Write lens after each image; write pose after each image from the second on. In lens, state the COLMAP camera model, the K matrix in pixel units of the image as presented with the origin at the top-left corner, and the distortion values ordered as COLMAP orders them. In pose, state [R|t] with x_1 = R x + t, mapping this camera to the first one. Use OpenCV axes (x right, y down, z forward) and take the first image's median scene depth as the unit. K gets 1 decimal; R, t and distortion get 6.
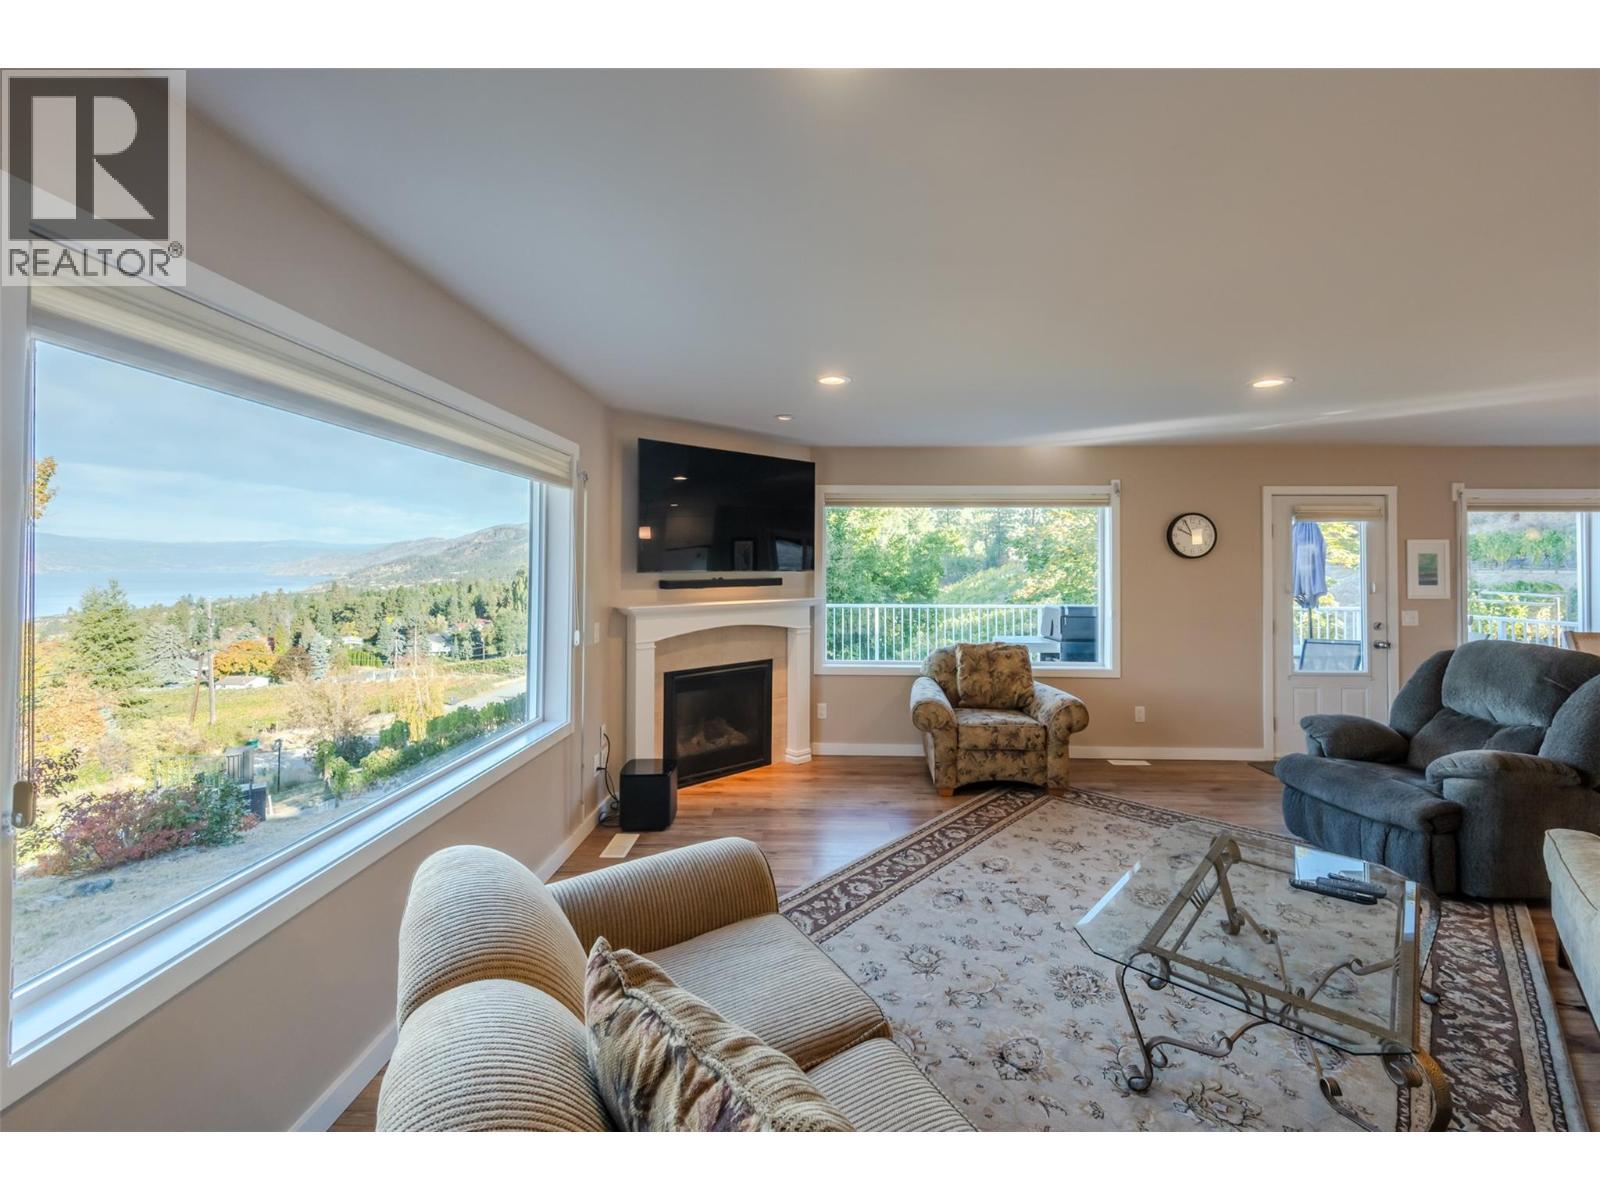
lens RADIAL K [[644.2, 0, 806.0], [0, 644.2, 558.1], [0, 0, 1]] dist [-0.000954, -0.000047]
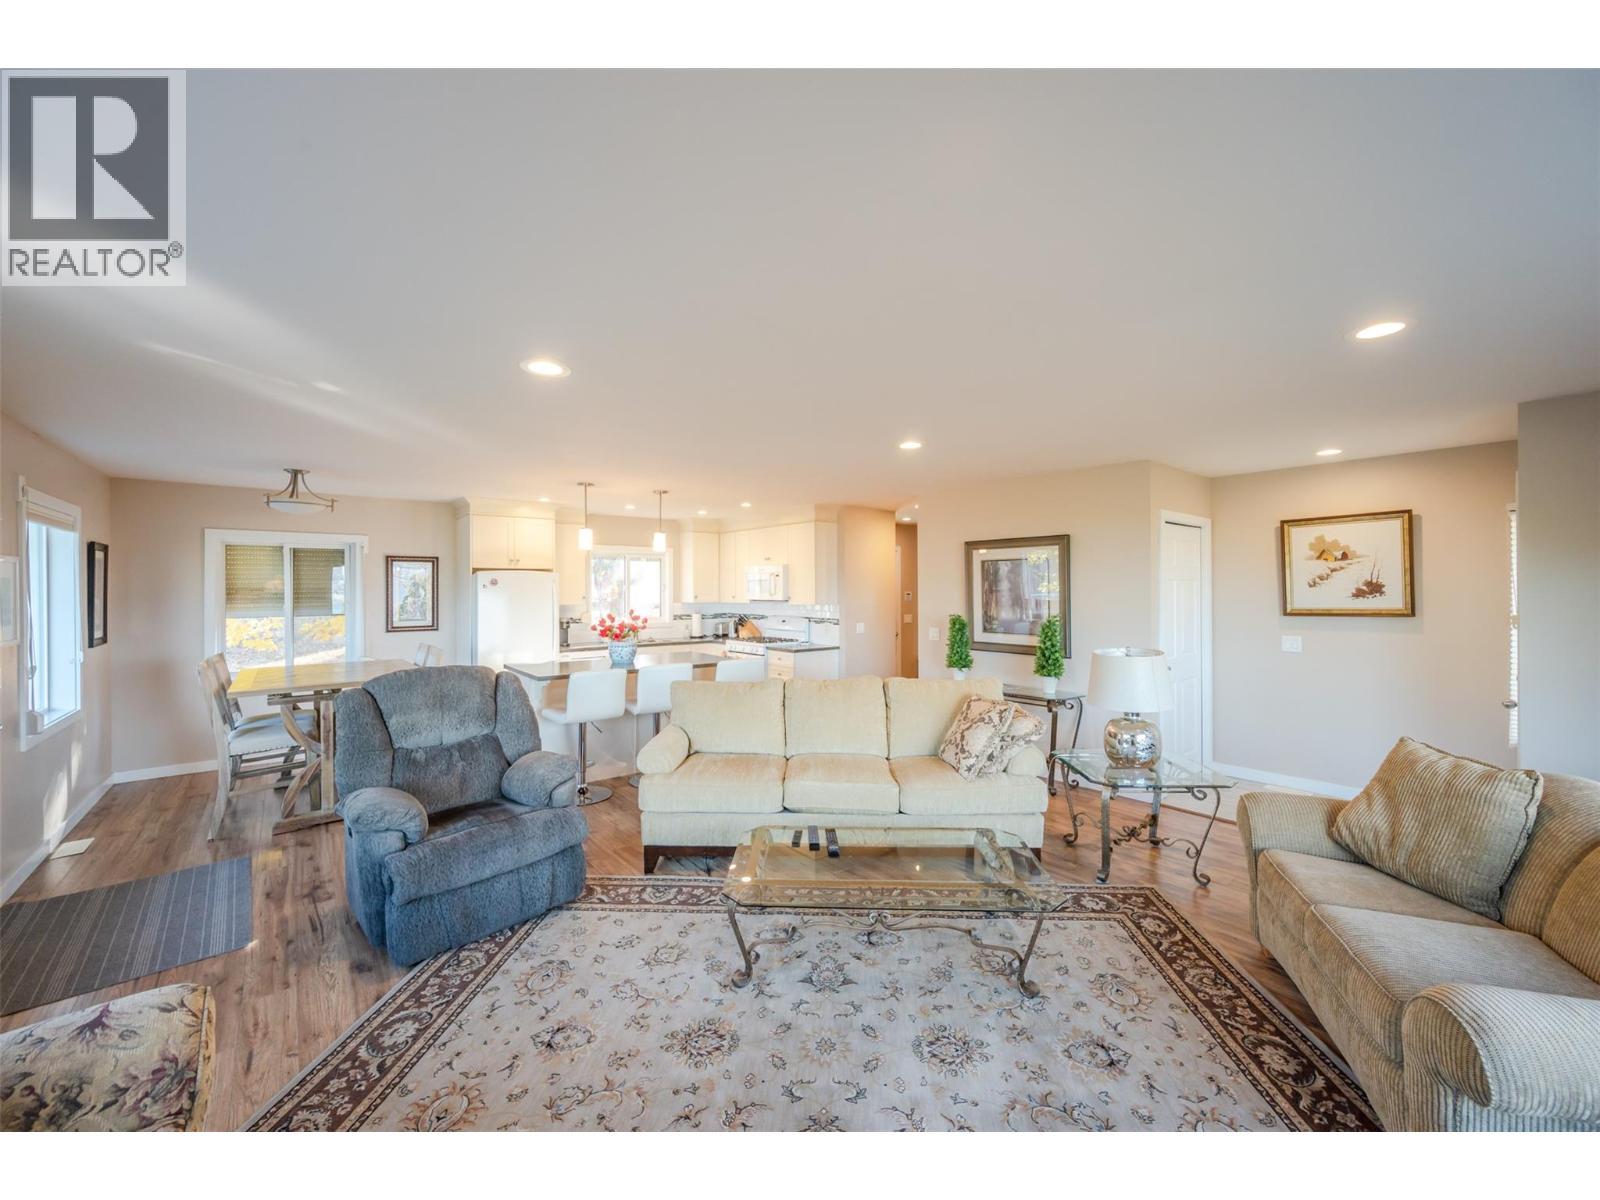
lens RADIAL K [[638.9, 0, 801.5], [0, 638.9, 584.4], [0, 0, 1]] dist [-0.000722, -0.000067]
pose [[-0.657796, 0.003151, 0.753190, -0.072496], [-0.007046, 0.999922, -0.010337, 0.002197], [-0.753163, -0.012106, -0.657722, 0.999953]]
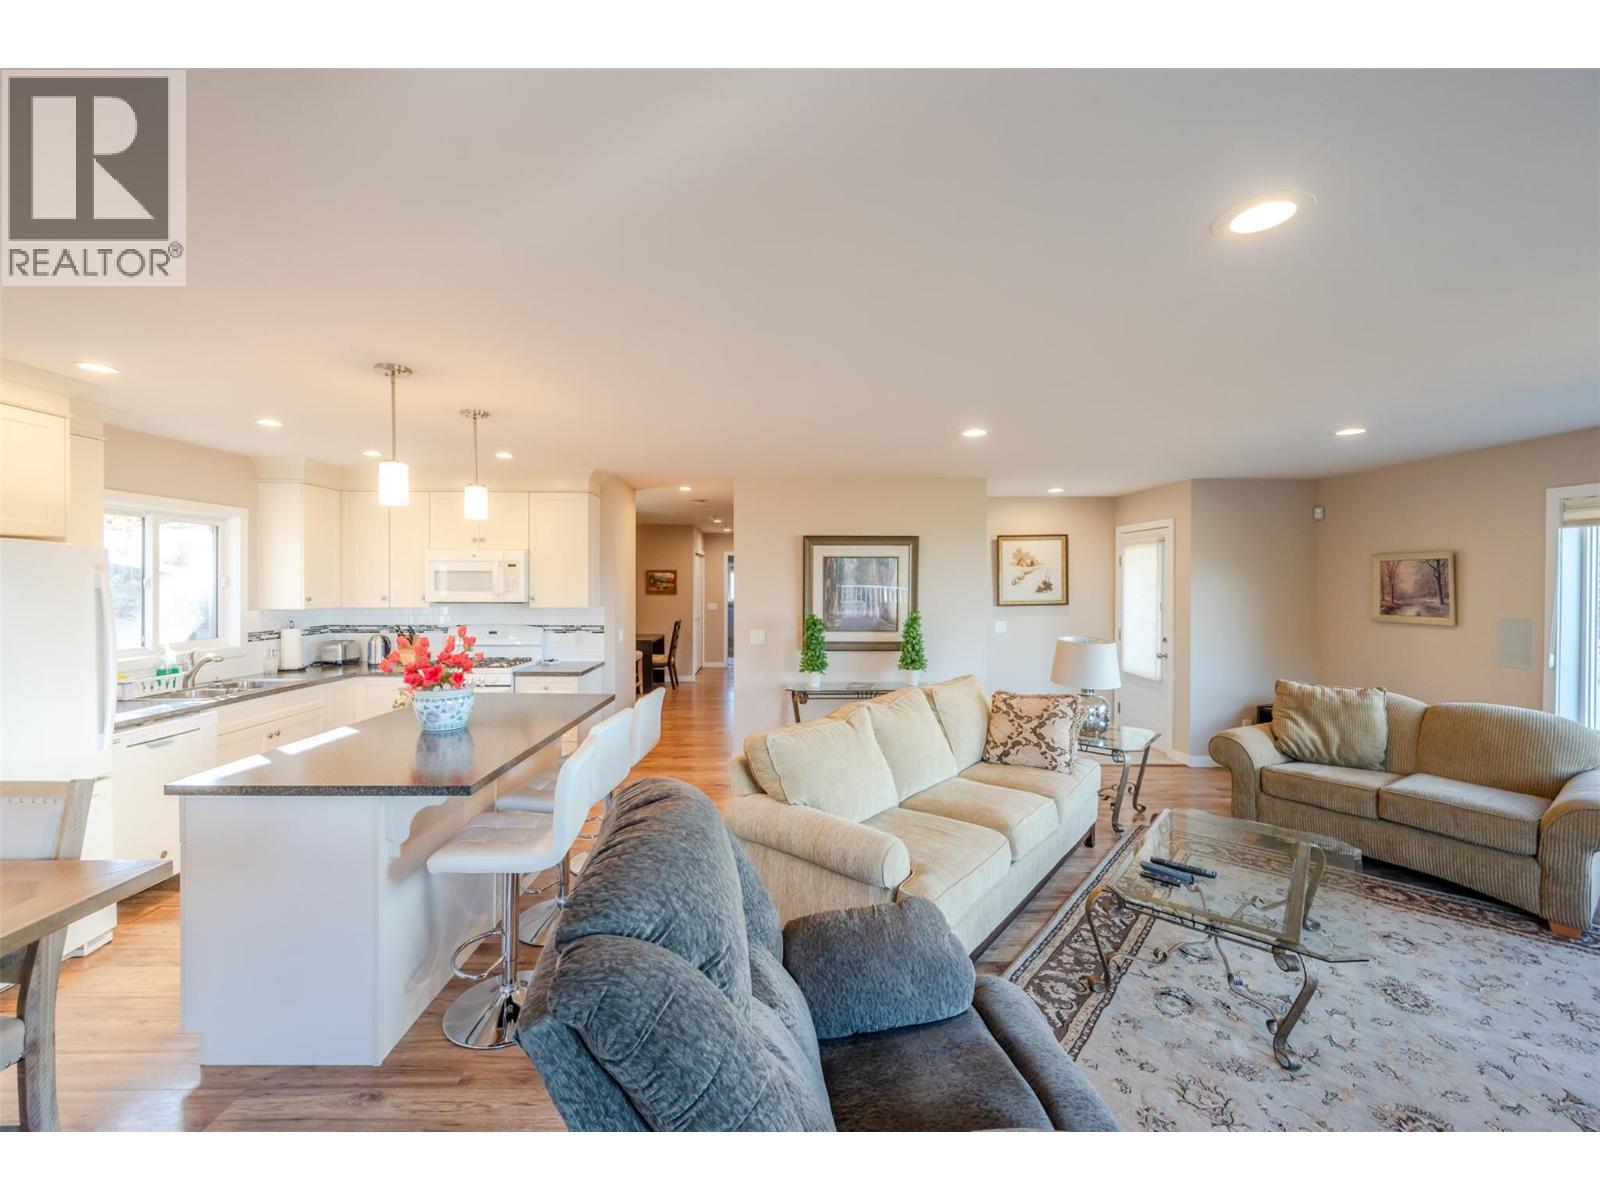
lens RADIAL K [[651.2, 0, 782.8], [0, 651.2, 586.0], [0, 0, 1]] dist [-0.000285, 0.000010]
pose [[-0.998428, -0.005647, -0.055772, 0.851702], [-0.005493, 0.999981, -0.002916, -0.001179], [0.055787, -0.002605, -0.998439, 1.133703]]
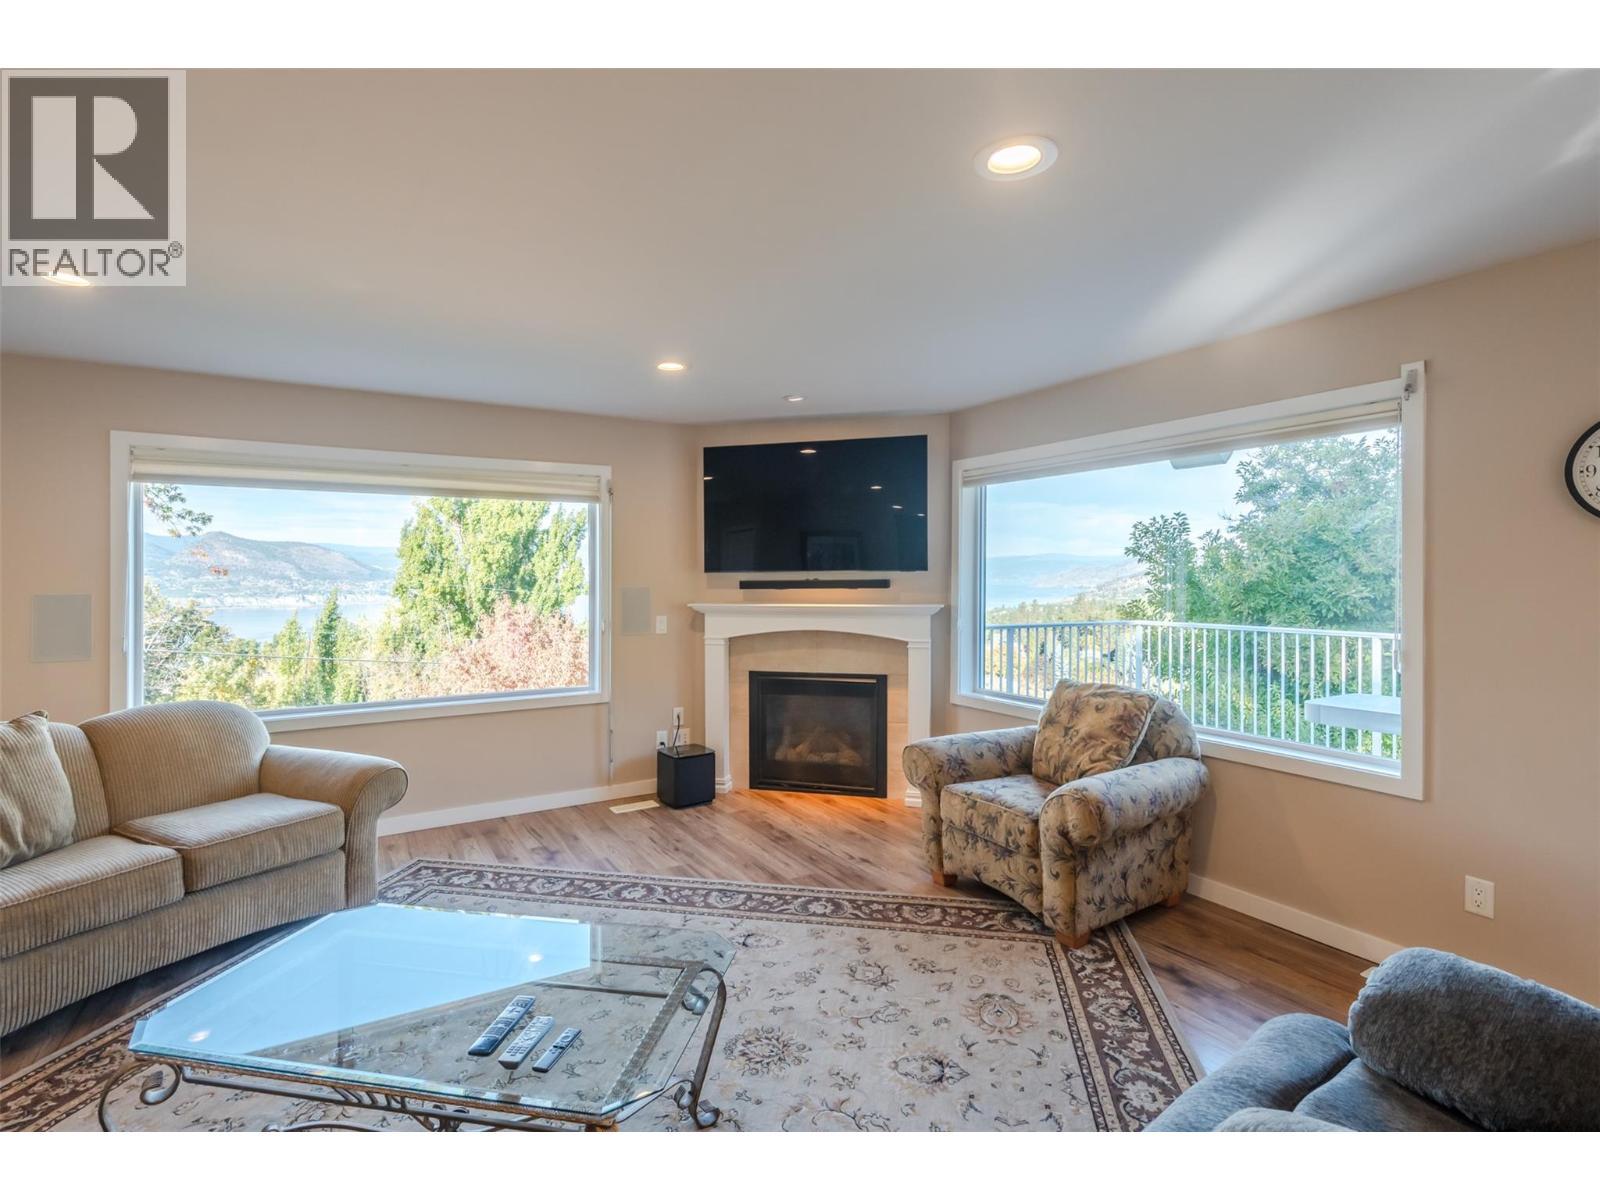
lens RADIAL K [[752.6, 0, 799.5], [0, 752.6, 577.9], [0, 0, 1]] dist [0.001718, 0.000068]
pose [[0.551531, -0.002942, -0.834149, 0.855836], [0.013637, 0.999892, 0.005490, 0.026188], [0.834043, -0.014403, 0.551511, 0.431353]]
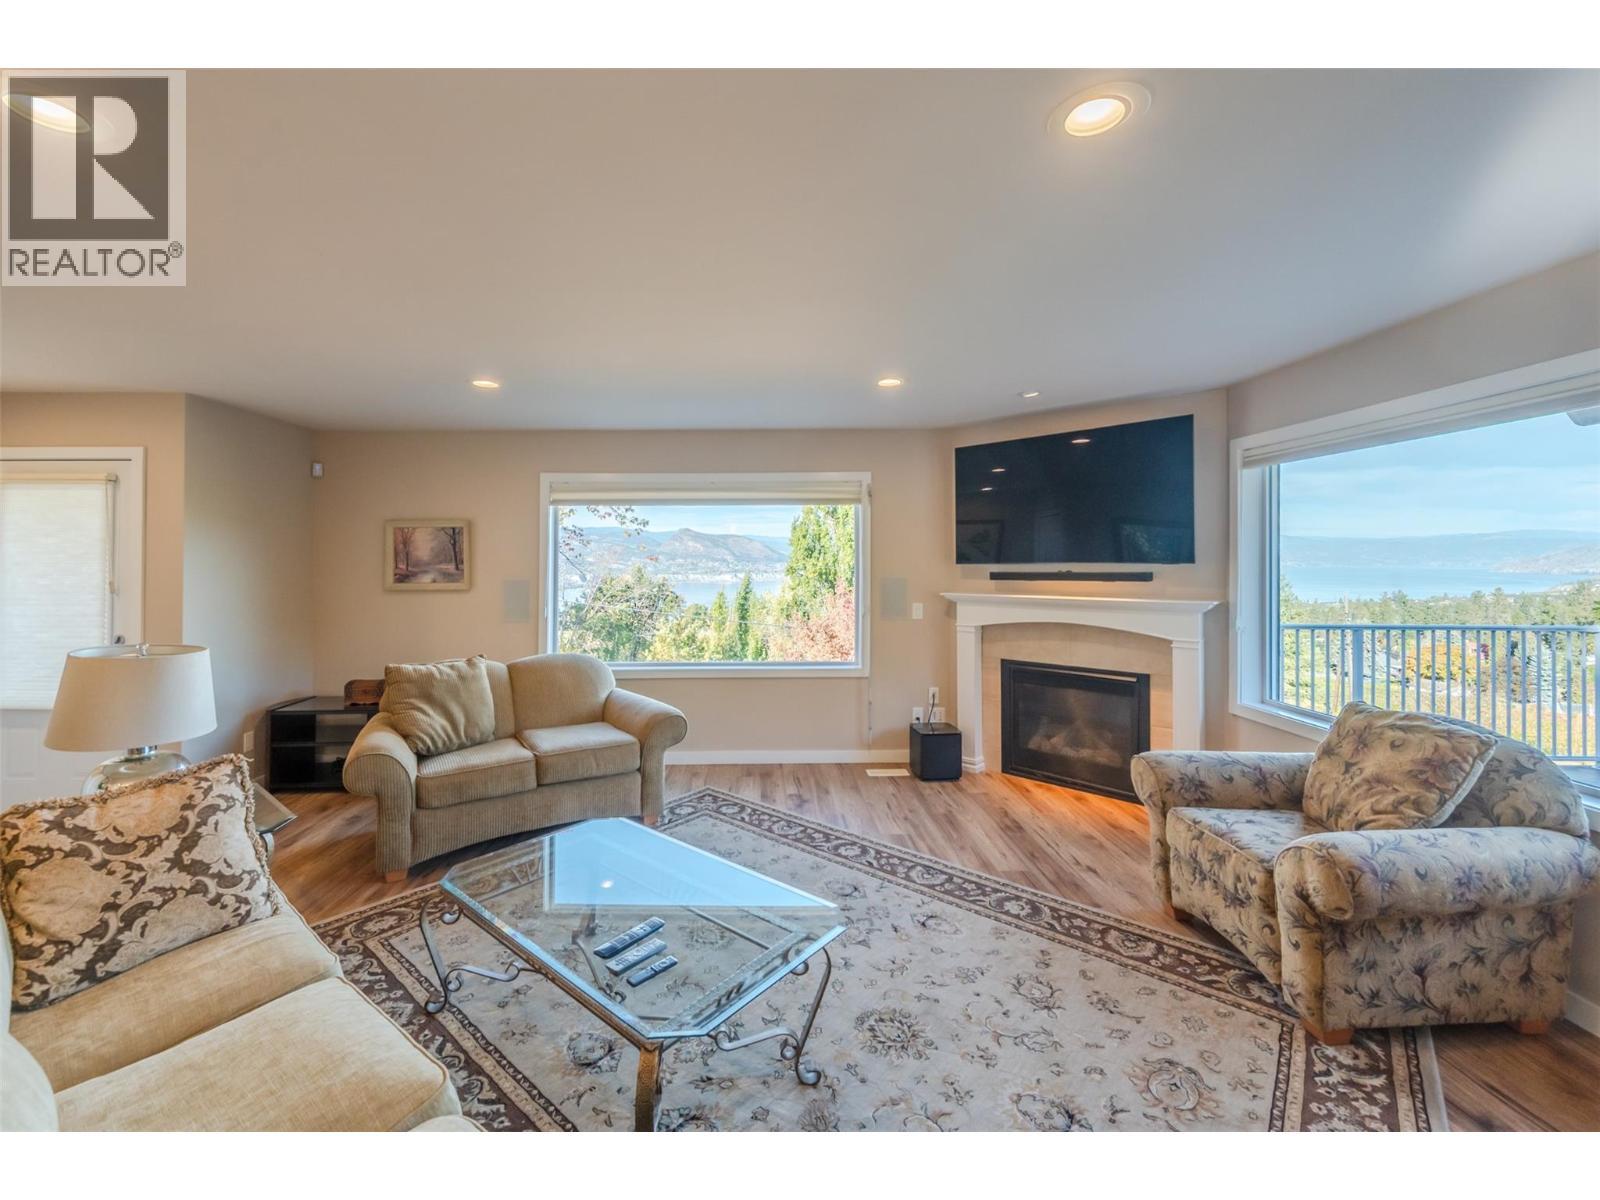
lens RADIAL K [[662.2, 0, 771.4], [0, 662.2, 555.2], [0, 0, 1]] dist [-0.000298, -0.000535]
pose [[0.055000, -0.011299, -0.998422, 0.882966], [0.014571, 0.999839, -0.010513, 0.015051], [0.998380, -0.013970, 0.055156, 0.594376]]
